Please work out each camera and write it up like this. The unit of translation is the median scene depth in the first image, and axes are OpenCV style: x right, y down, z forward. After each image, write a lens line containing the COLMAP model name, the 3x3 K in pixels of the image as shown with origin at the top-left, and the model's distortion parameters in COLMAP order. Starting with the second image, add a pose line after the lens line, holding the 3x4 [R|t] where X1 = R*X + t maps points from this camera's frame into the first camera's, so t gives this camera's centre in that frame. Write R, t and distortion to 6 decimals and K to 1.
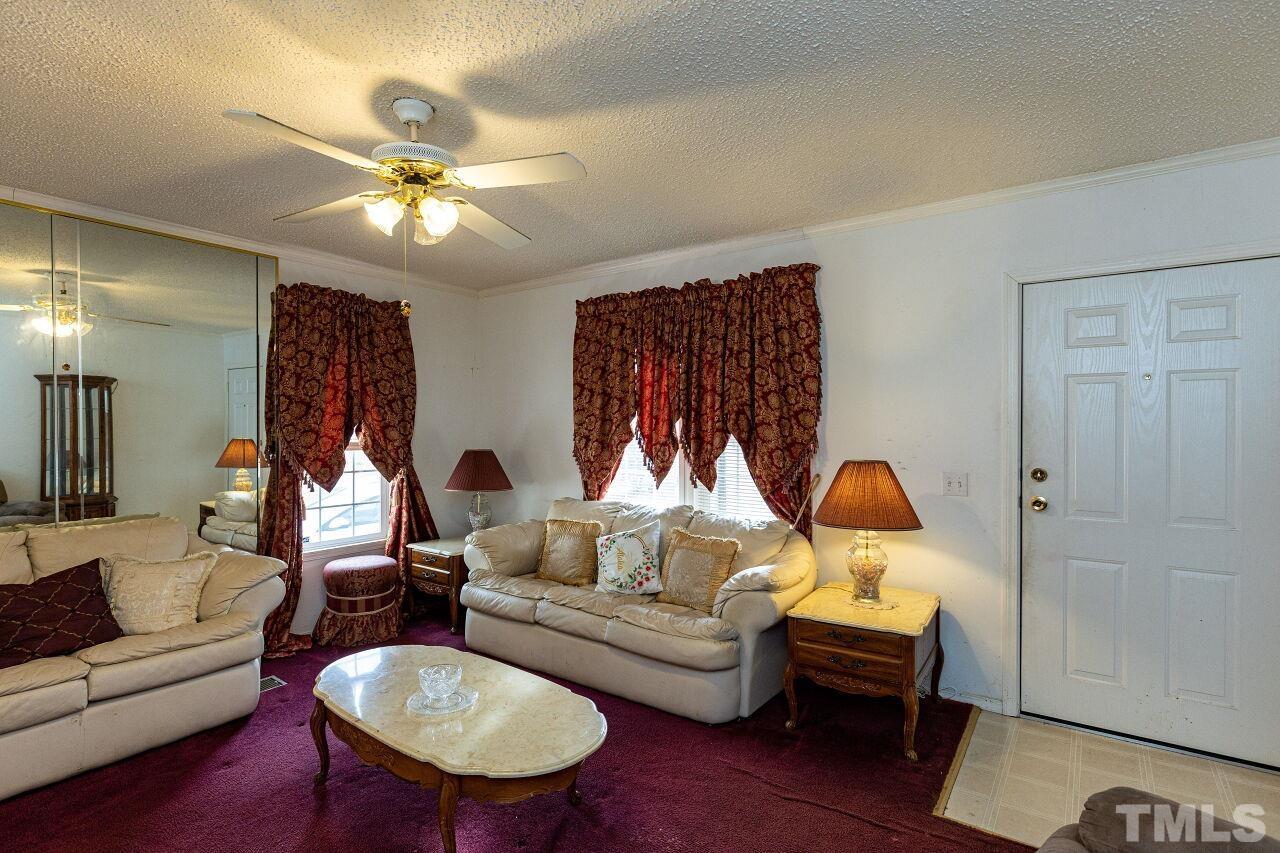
lens RADIAL K [[638.4, 0, 638.9], [0, 638.4, 426.6], [0, 0, 1]] dist [-0.006474, -0.000992]
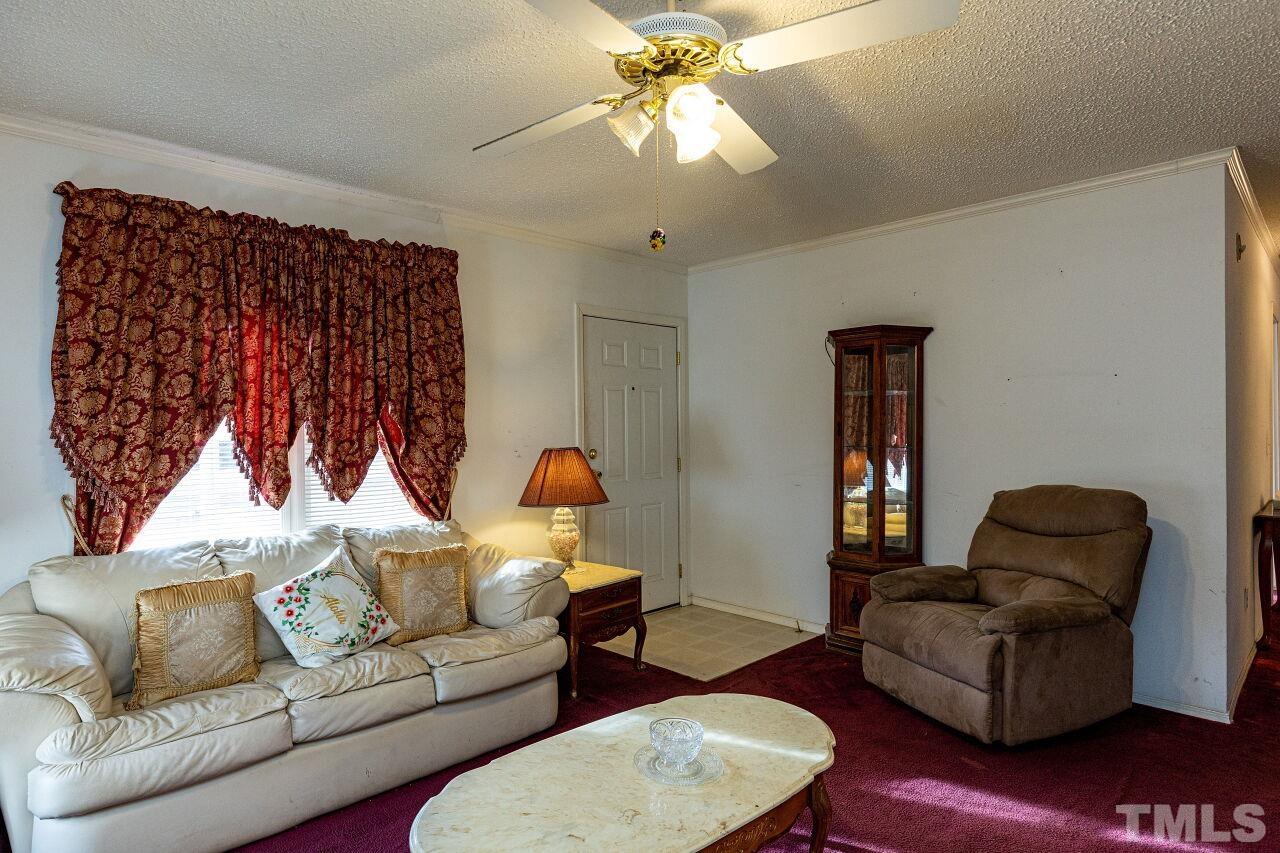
lens RADIAL K [[653.4, 0, 638.7], [0, 653.4, 426.0], [0, 0, 1]] dist [-0.002013, -0.000743]
pose [[0.211329, -0.011063, 0.977352, -0.629808], [0.007248, 0.999926, 0.009751, 0.002890], [-0.977388, 0.005023, 0.211393, 0.503547]]
